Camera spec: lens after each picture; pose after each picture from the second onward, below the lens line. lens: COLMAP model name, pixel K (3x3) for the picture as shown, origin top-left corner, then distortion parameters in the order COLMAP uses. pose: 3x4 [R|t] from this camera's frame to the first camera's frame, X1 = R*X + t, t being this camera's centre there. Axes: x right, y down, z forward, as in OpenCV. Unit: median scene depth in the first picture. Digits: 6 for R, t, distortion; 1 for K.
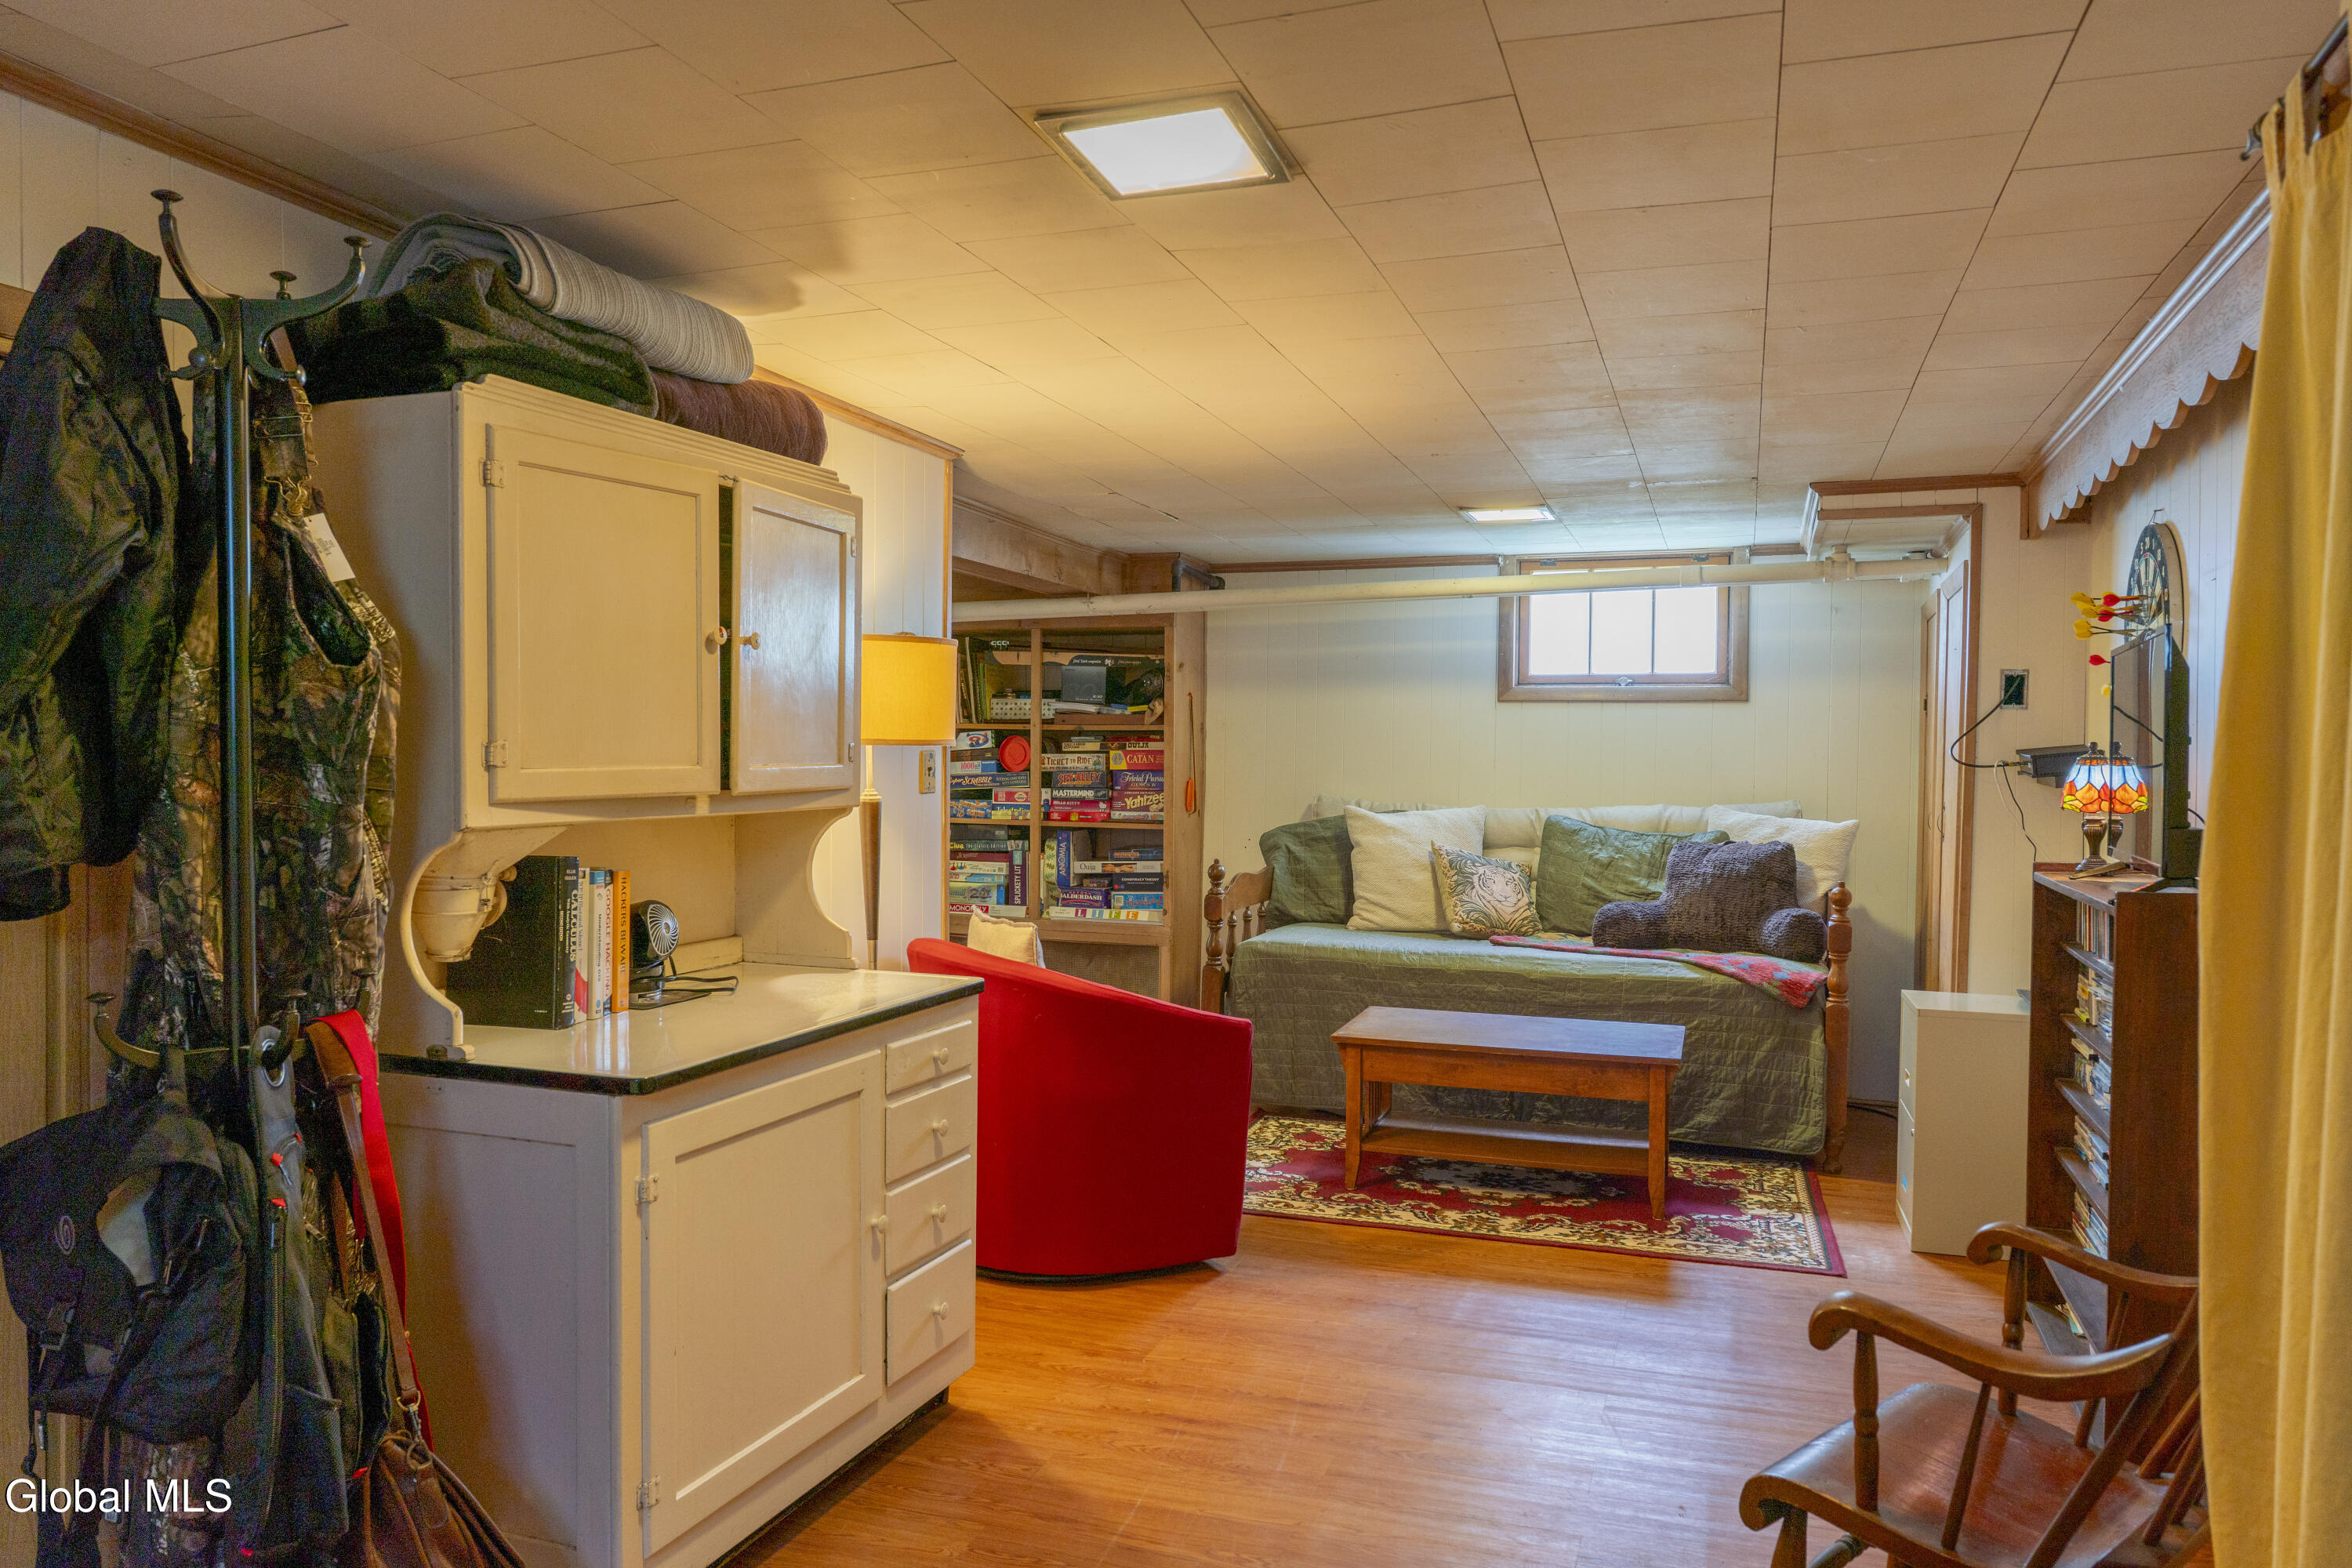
lens RADIAL K [[1648.0, 0, 1173.3], [0, 1648.0, 786.2], [0, 0, 1]] dist [0.000619, 0.000003]
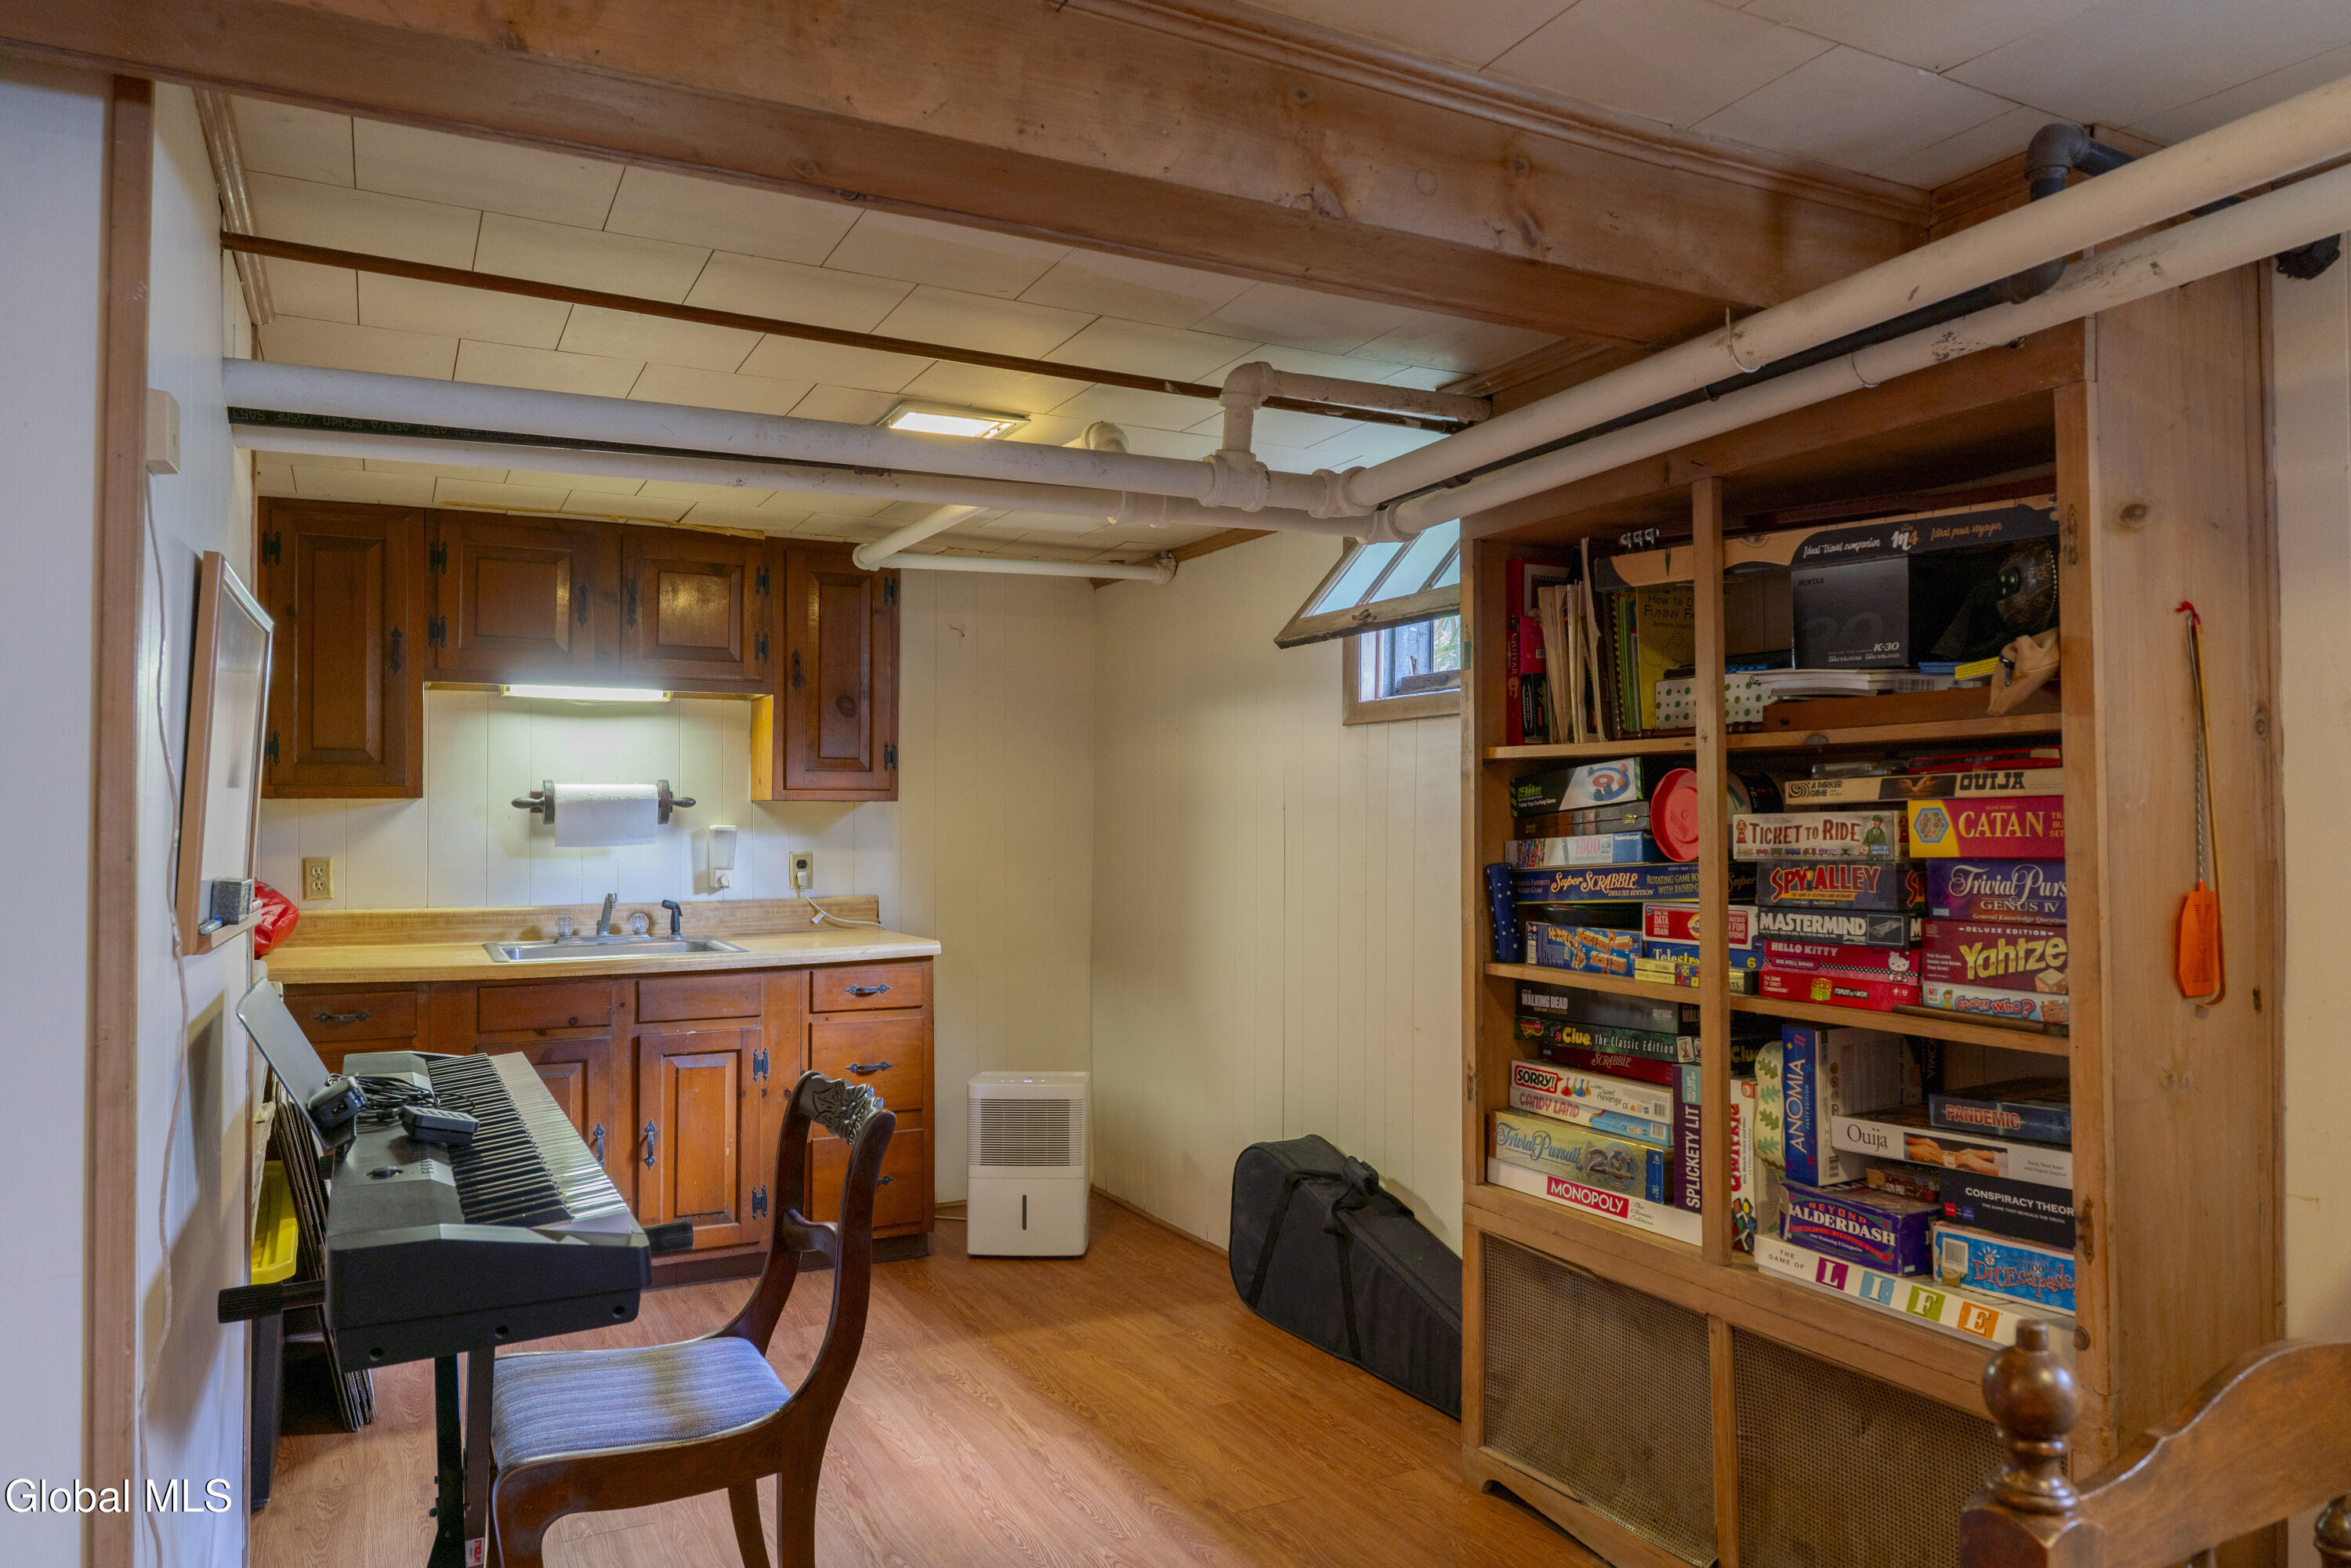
lens RADIAL K [[1559.0, 0, 1170.0], [0, 1559.0, 791.7], [0, 0, 1]] dist [0.000553, -0.001626]
pose [[0.720342, -0.026723, -0.693104, 0.072542], [-0.003340, 0.999112, -0.041992, -0.009540], [0.693611, 0.032564, 0.719613, 0.662632]]
